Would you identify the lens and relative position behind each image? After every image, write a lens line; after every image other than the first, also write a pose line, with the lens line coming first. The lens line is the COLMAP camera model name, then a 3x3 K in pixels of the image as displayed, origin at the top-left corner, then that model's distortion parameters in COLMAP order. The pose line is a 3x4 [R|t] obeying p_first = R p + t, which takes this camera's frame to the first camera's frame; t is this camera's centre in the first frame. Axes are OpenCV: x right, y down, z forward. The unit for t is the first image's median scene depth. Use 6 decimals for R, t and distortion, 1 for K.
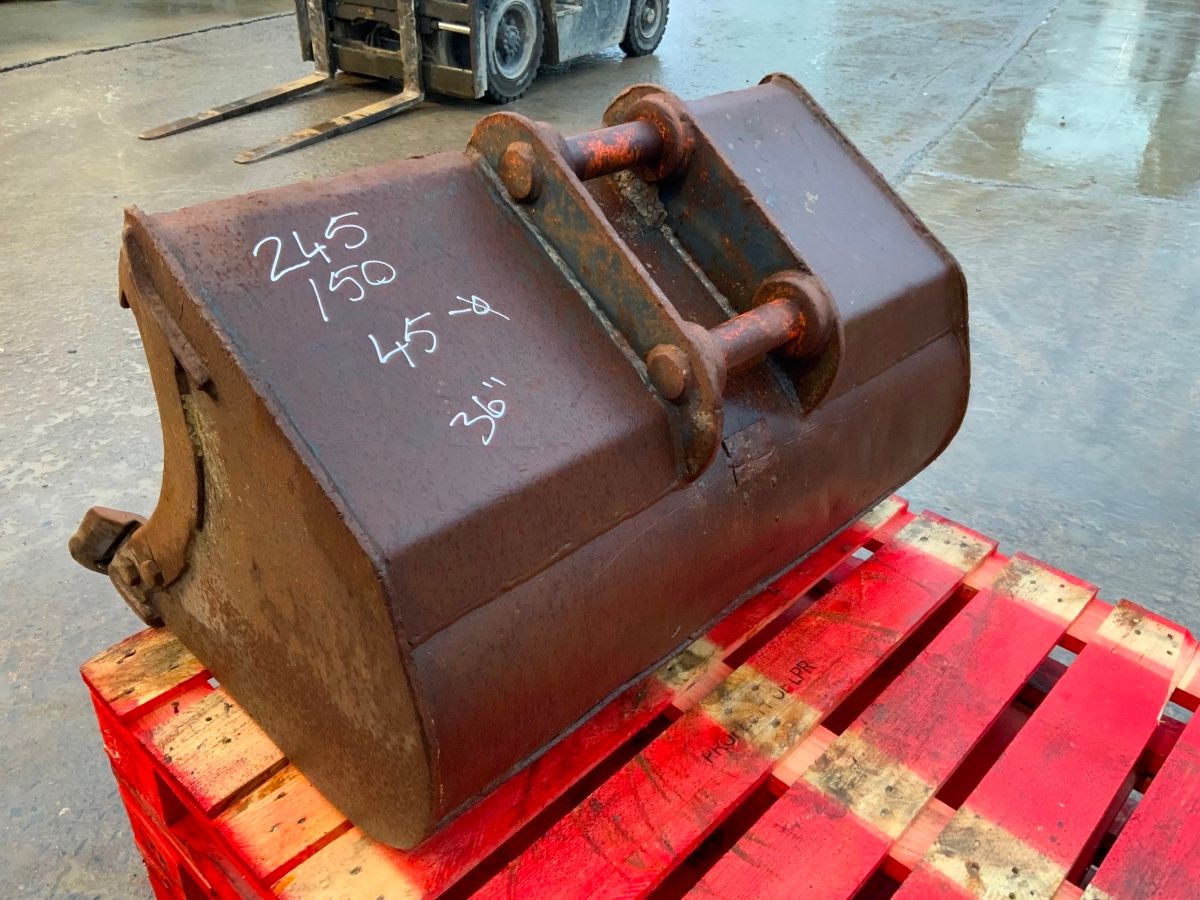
lens RADIAL K [[979.7, 0, 592.1], [0, 979.7, 453.1], [0, 0, 1]] dist [0.143245, -0.285027]
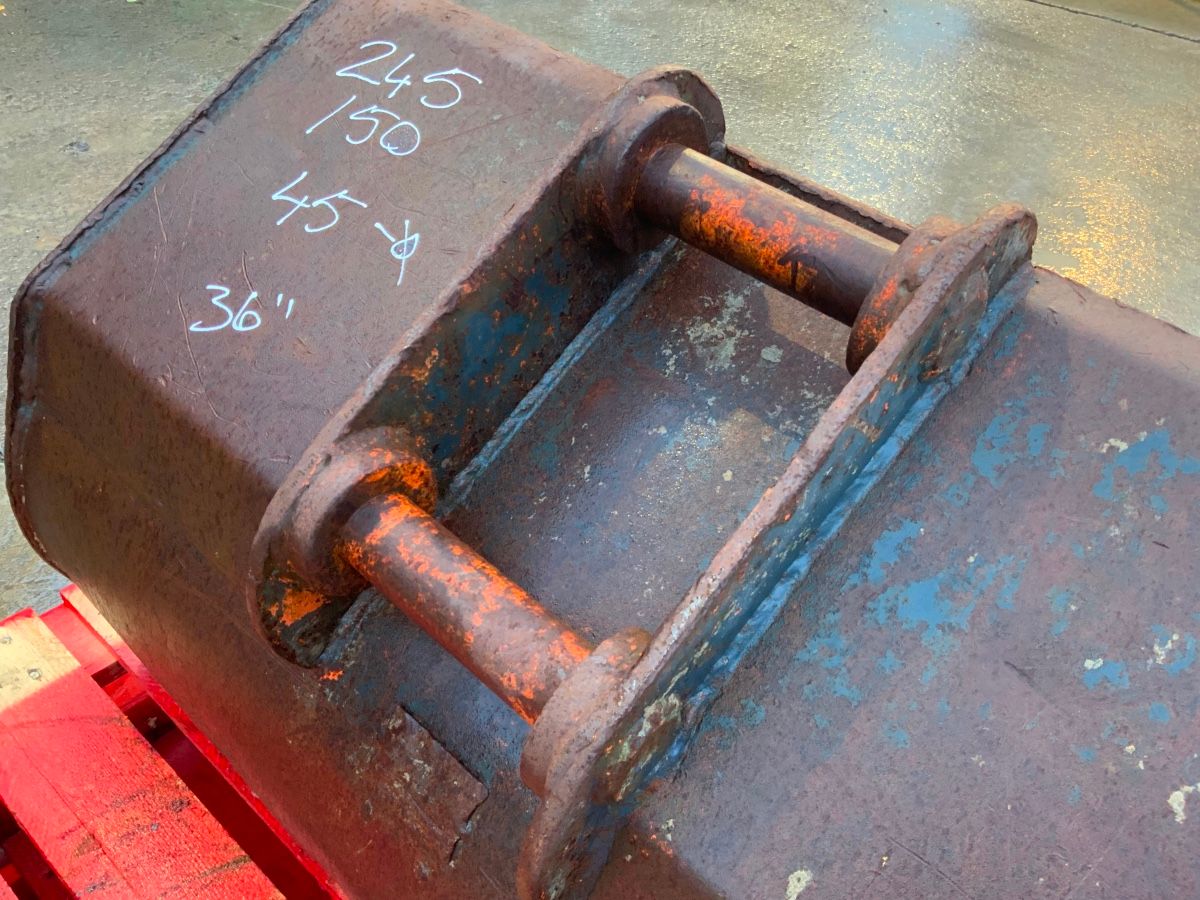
lens RADIAL K [[988.6, 0, 600.0], [0, 988.6, 450.0], [0, 0, 1]] dist [0.104596, -0.199583]
pose [[0.044328, 0.621630, -0.782056, 0.485059], [-0.625394, 0.627726, 0.463510, -0.428962], [0.779049, 0.468547, 0.416590, 0.796846]]
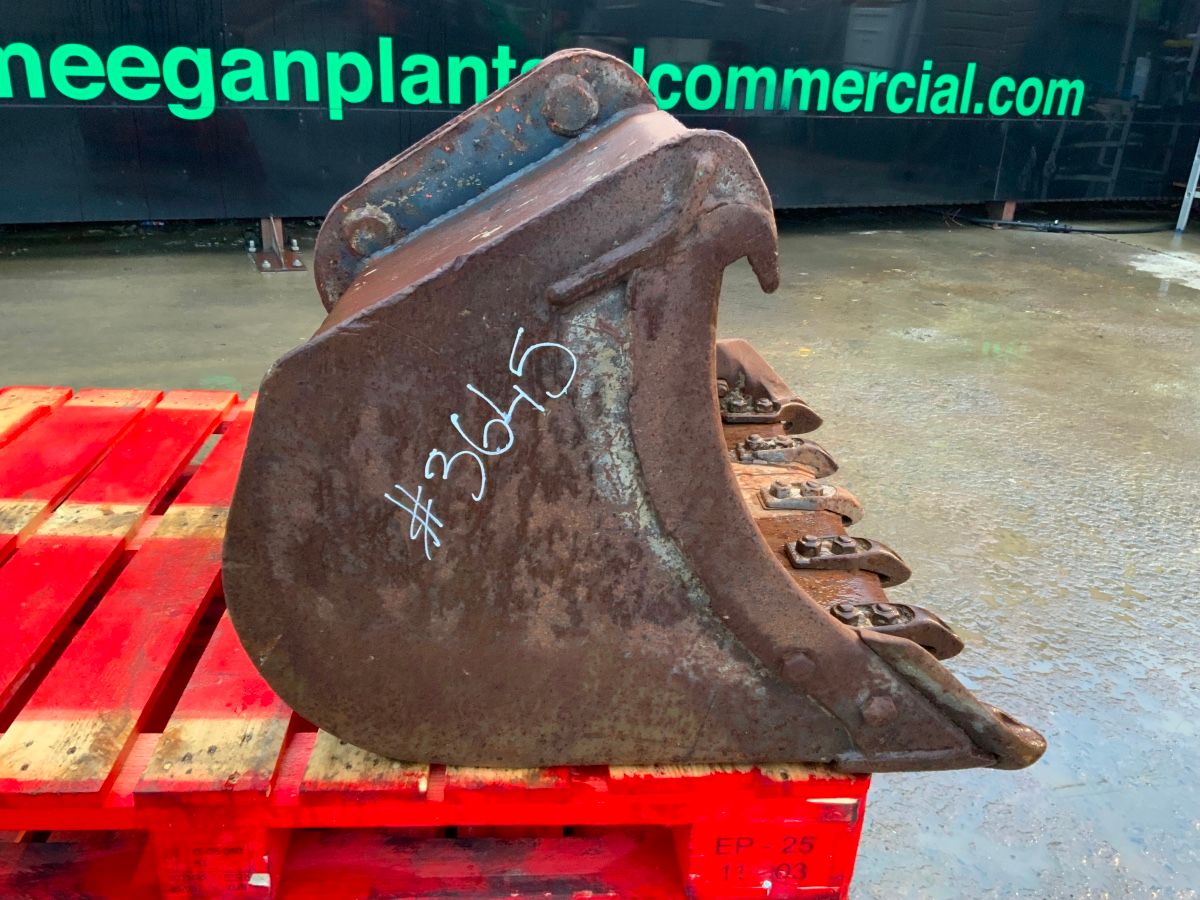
lens RADIAL K [[988.6, 0, 600.0], [0, 988.6, 450.0], [0, 0, 1]] dist [0.104596, -0.199583]
pose [[-0.668806, 0.214968, -0.711679, 0.857987], [-0.463501, 0.627890, 0.625237, -0.778922], [0.581262, 0.748026, -0.320298, 1.703262]]
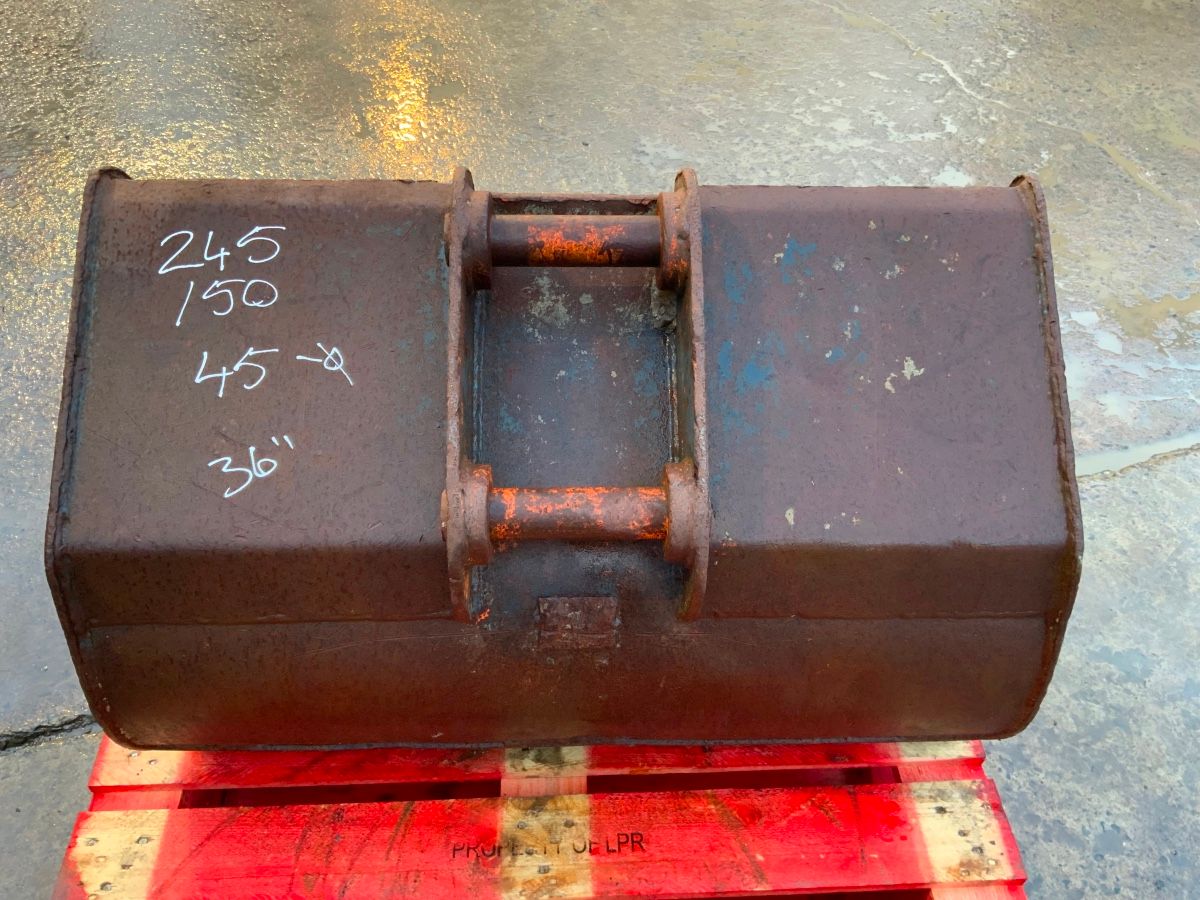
lens RADIAL K [[988.6, 0, 600.0], [0, 988.6, 450.0], [0, 0, 1]] dist [0.104596, -0.199583]
pose [[0.722327, 0.479403, -0.498414, 0.562118], [-0.367409, 0.876622, 0.310717, -0.434133], [0.585879, -0.041317, 0.809345, 0.310581]]
